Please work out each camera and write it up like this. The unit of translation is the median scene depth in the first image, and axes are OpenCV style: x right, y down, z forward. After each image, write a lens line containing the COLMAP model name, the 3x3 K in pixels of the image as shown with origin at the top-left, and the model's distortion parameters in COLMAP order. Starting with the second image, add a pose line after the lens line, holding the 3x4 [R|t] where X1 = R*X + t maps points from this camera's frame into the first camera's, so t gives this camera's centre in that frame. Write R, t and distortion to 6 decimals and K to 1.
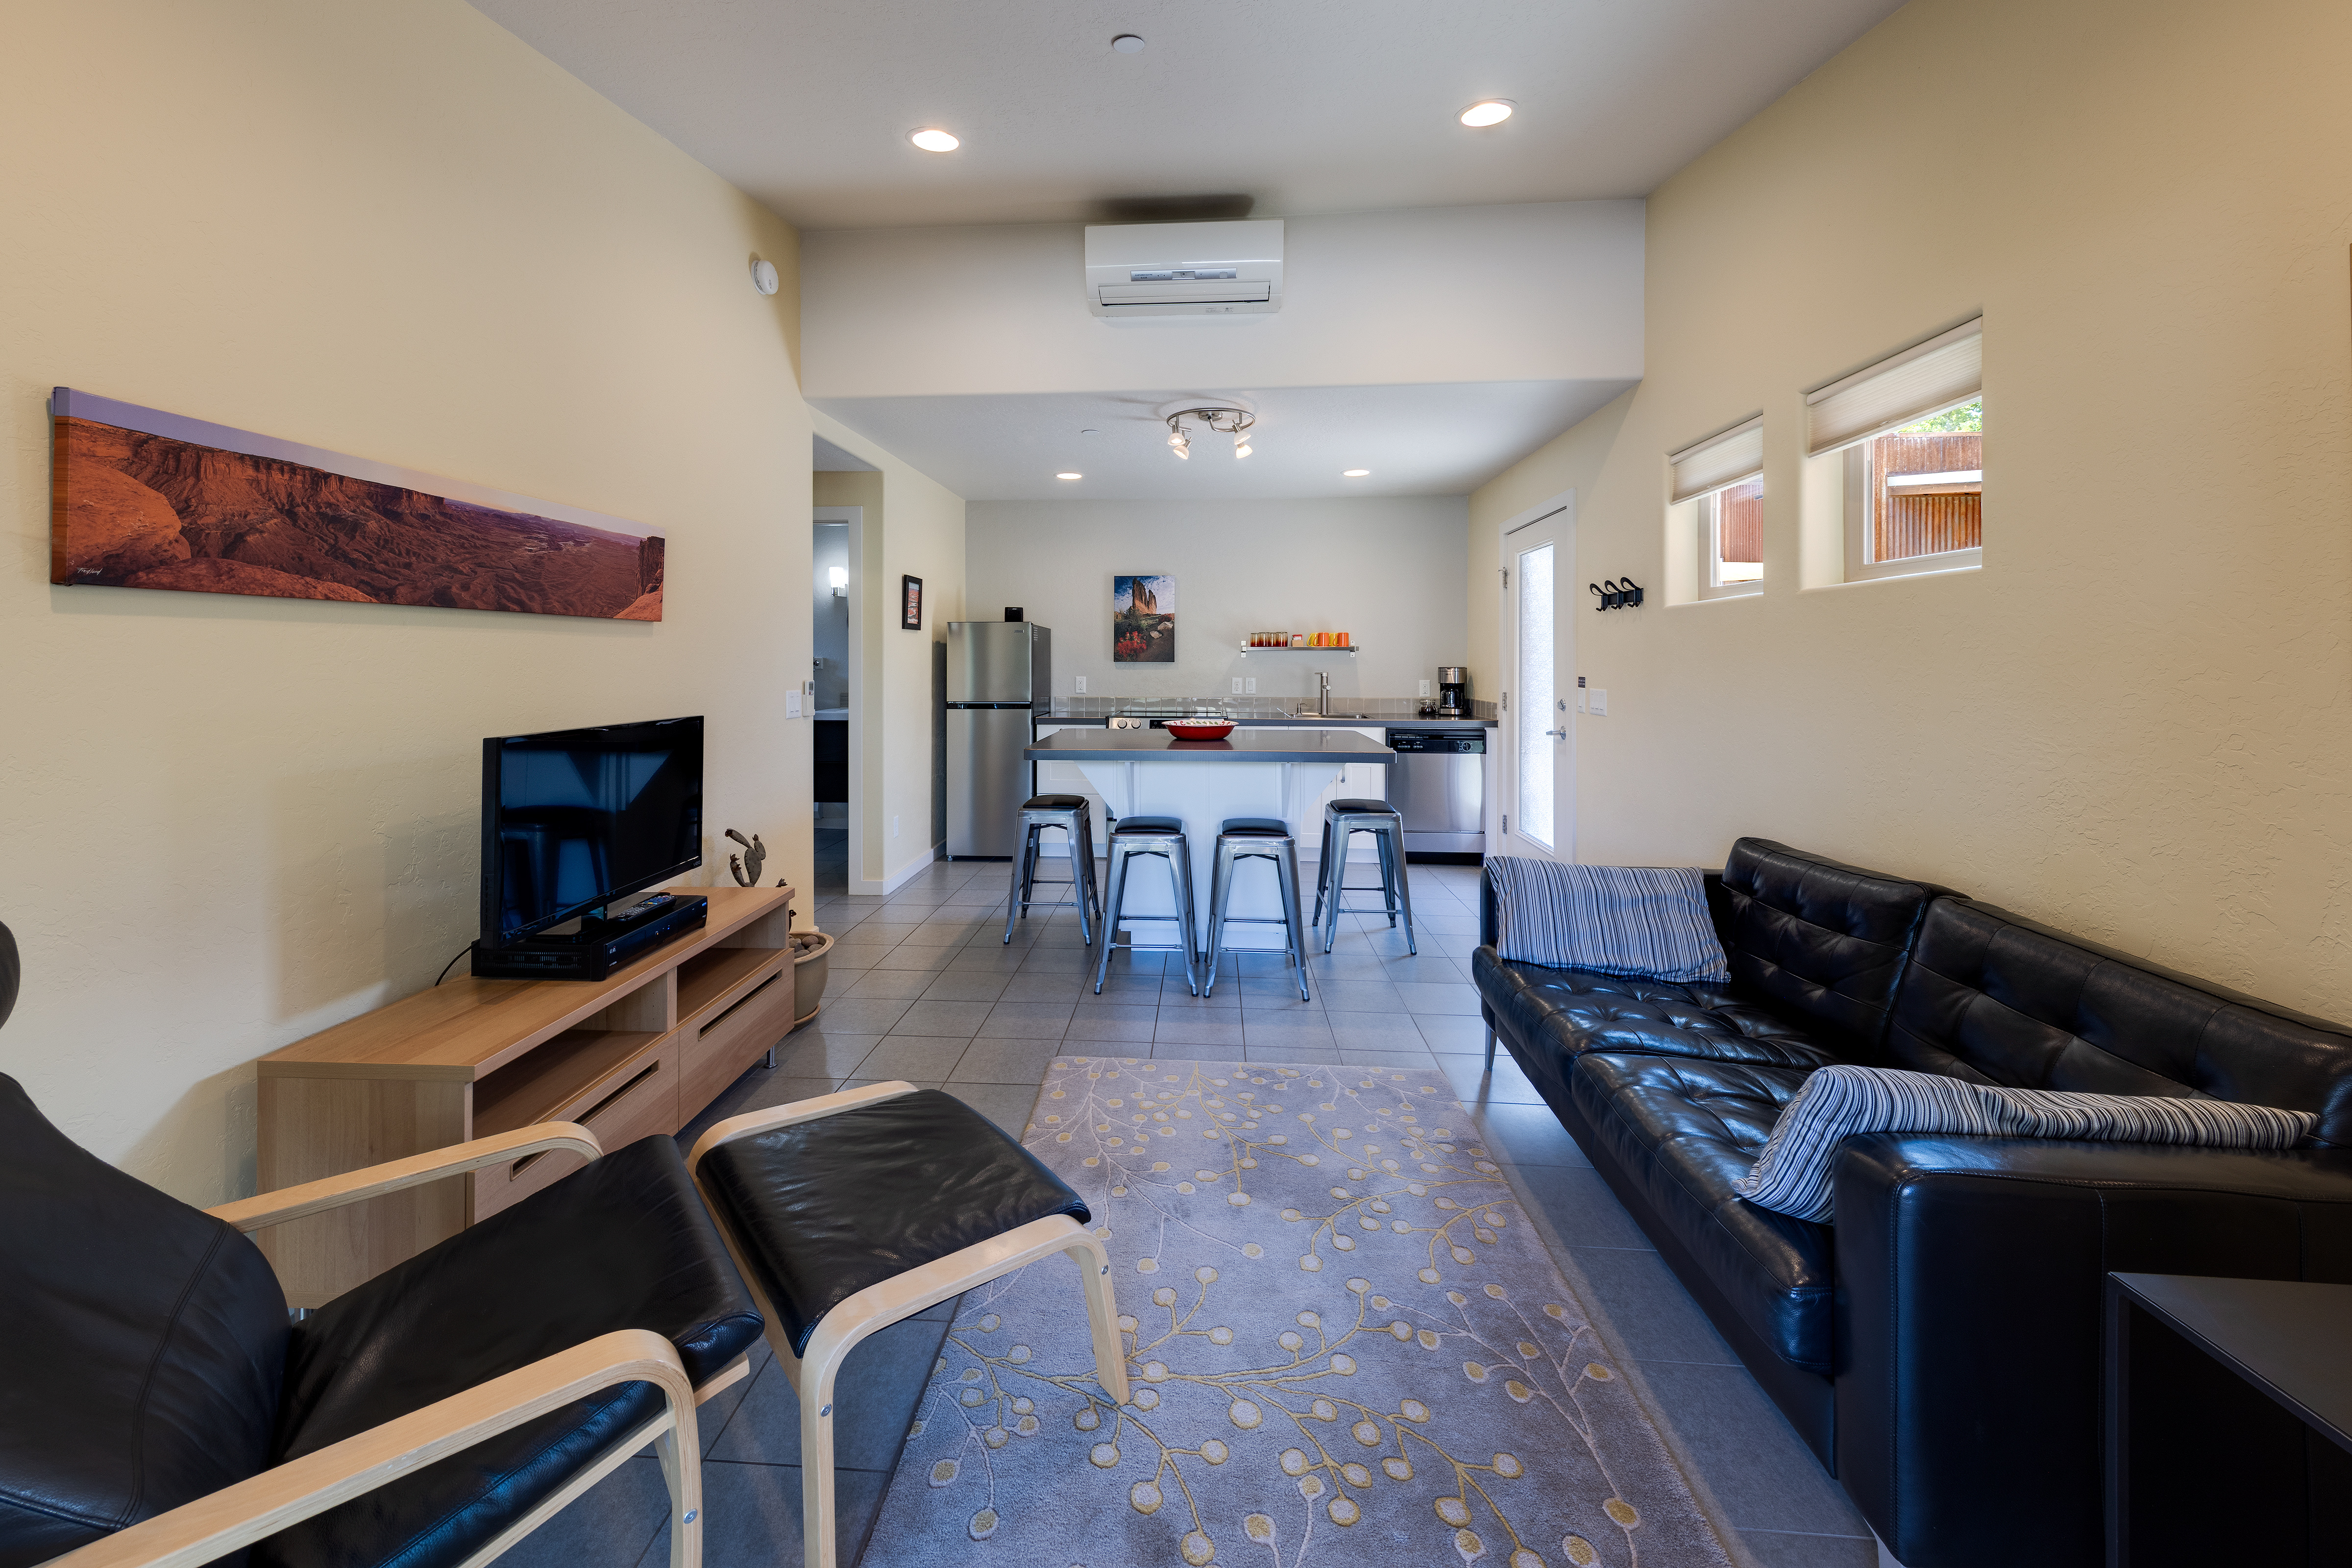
lens RADIAL K [[853.2, 0, 1174.9], [0, 853.2, 734.4], [0, 0, 1]] dist [-0.000441, -0.000057]
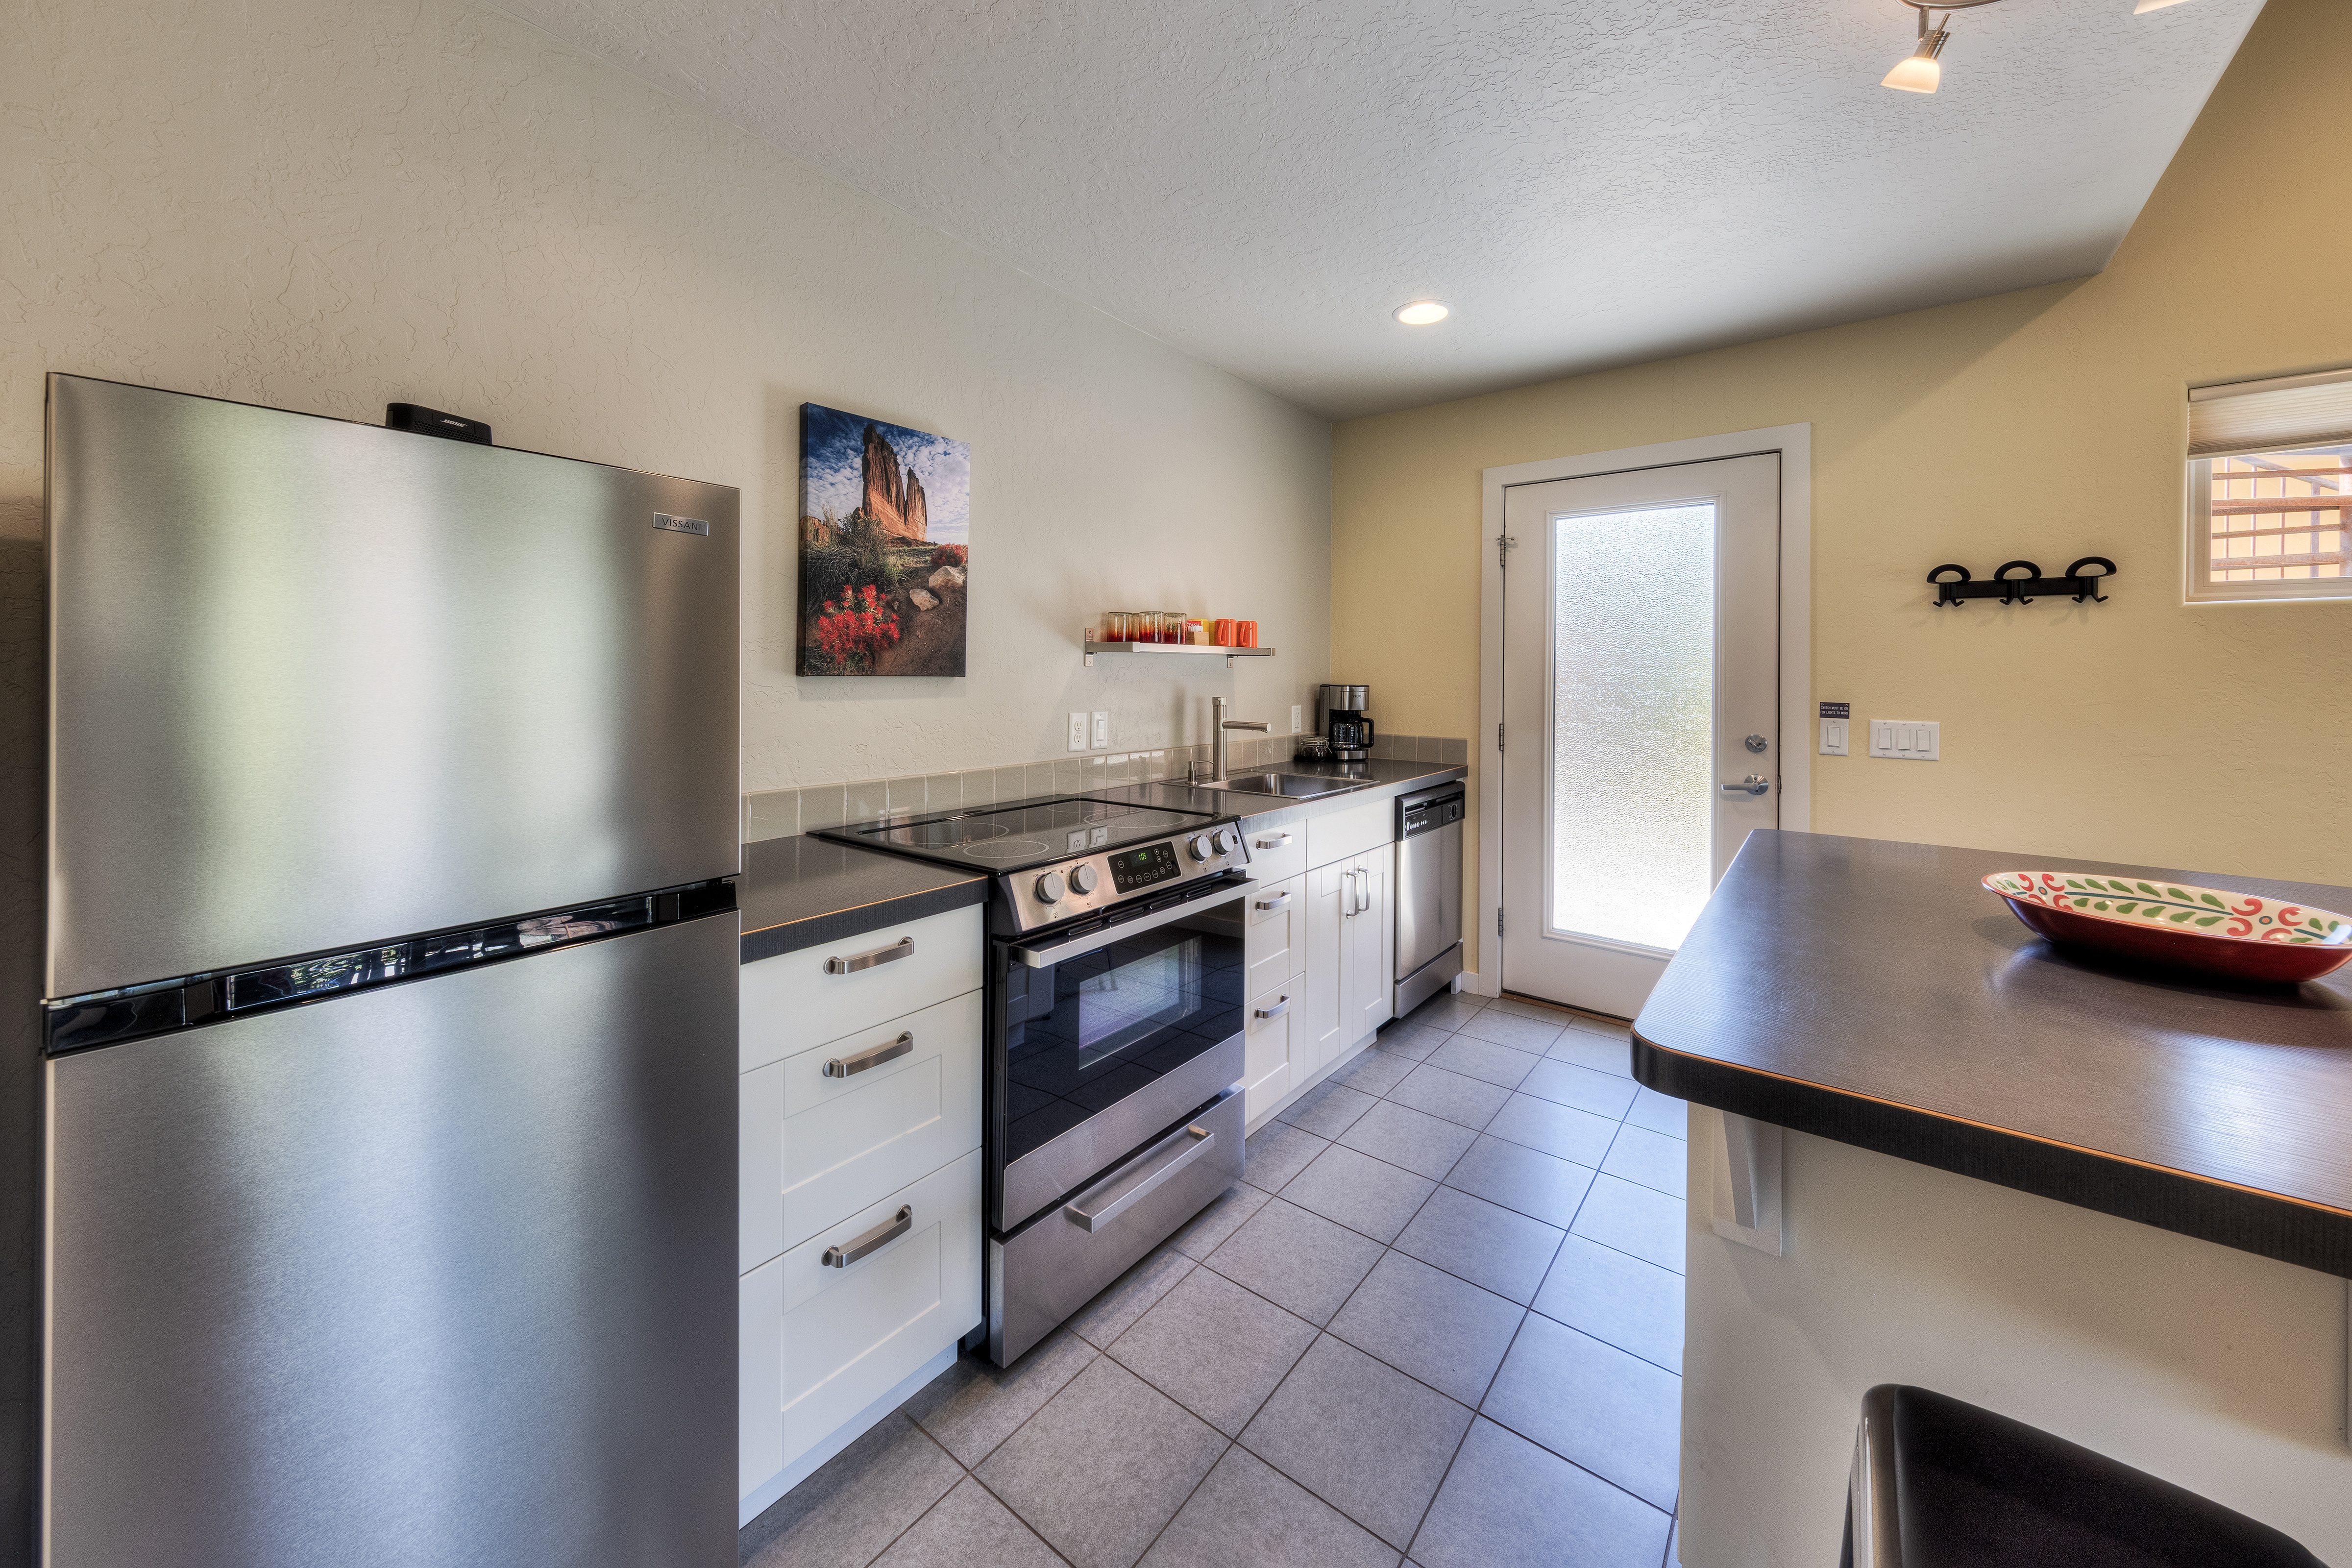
lens RADIAL K [[853.2, 0, 1174.9], [0, 853.2, 734.4], [0, 0, 1]] dist [-0.000441, -0.000057]
pose [[0.572332, -0.055921, 0.818113, -0.256291], [0.060077, 0.997850, 0.026179, -0.064227], [-0.817819, 0.034167, 0.574461, 0.714939]]
